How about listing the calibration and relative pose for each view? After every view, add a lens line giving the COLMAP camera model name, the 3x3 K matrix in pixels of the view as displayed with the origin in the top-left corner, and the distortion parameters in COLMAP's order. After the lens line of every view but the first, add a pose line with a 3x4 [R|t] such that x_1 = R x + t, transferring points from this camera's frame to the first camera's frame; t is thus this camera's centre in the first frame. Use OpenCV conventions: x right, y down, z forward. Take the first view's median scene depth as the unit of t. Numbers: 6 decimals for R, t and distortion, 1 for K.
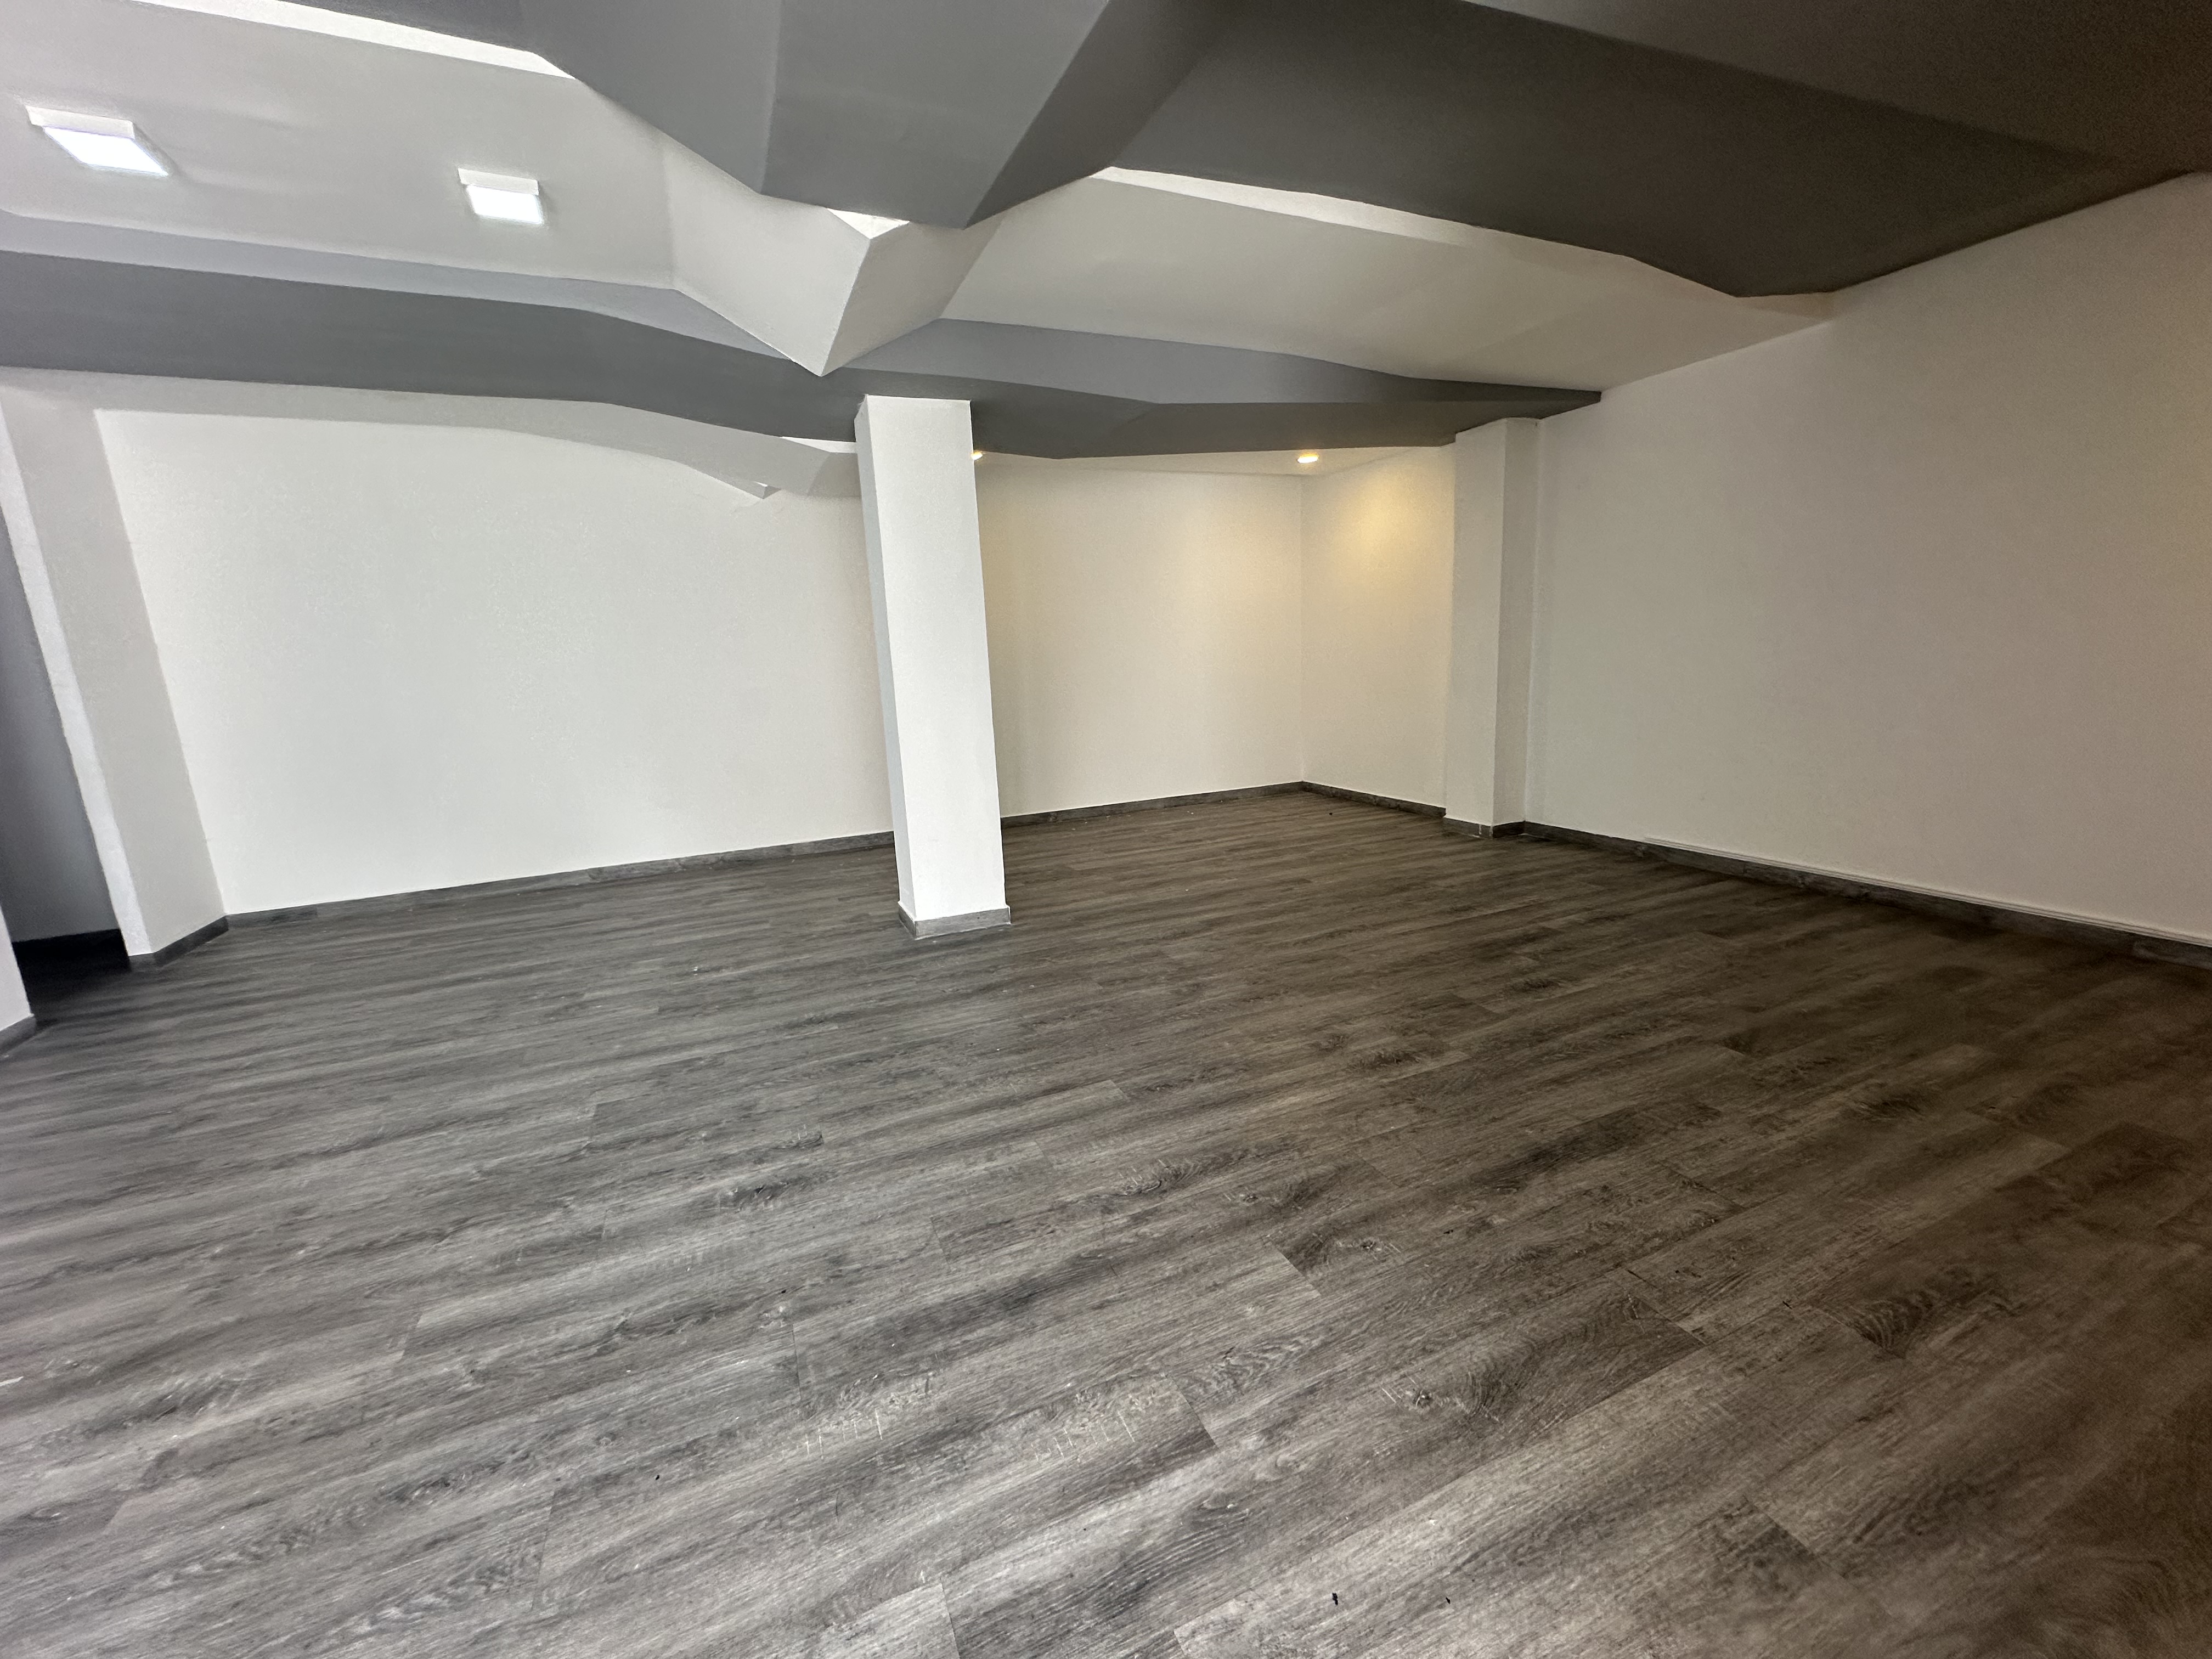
lens RADIAL K [[880.5, 0, 1106.3], [0, 880.5, 829.3], [0, 0, 1]] dist [-0.005779, 0.001905]
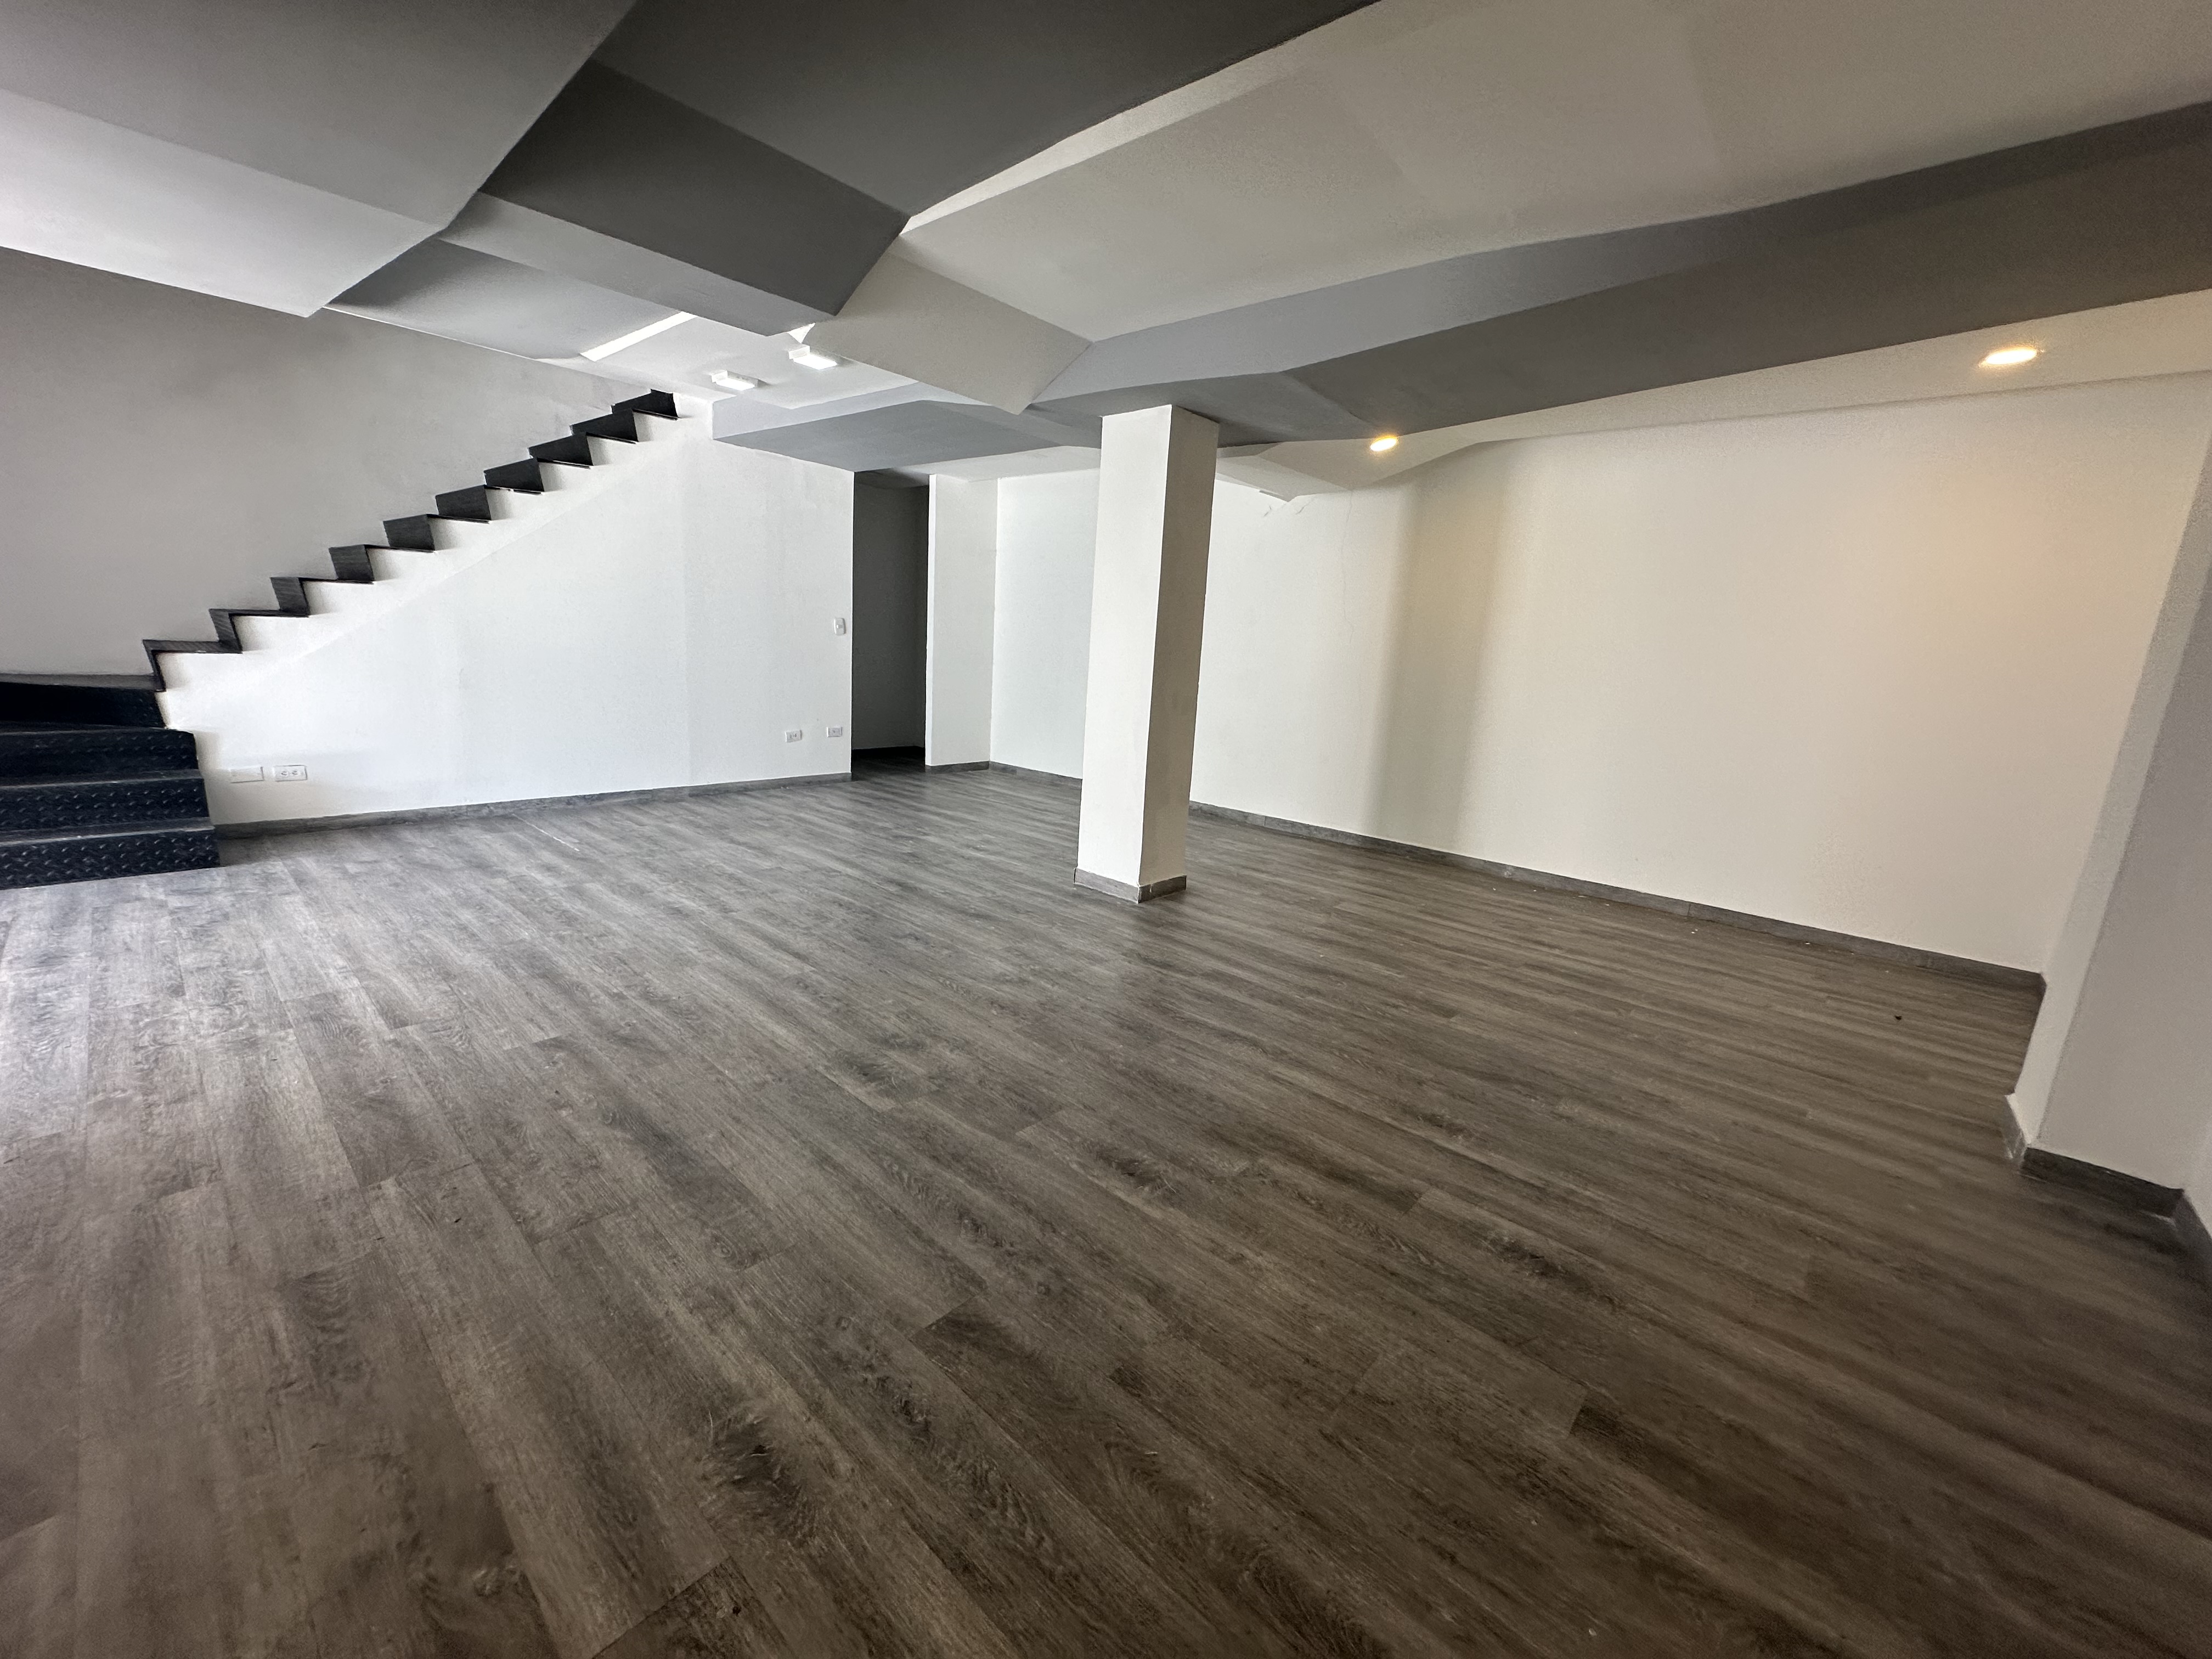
lens RADIAL K [[880.5, 0, 1107.3], [0, 880.5, 824.4], [0, 0, 1]] dist [-0.005779, 0.001905]
pose [[0.408981, 0.257295, -0.875519, 1.265016], [-0.259751, 0.952563, 0.158599, -0.228879], [0.874794, 0.162553, 0.456412, 0.777680]]
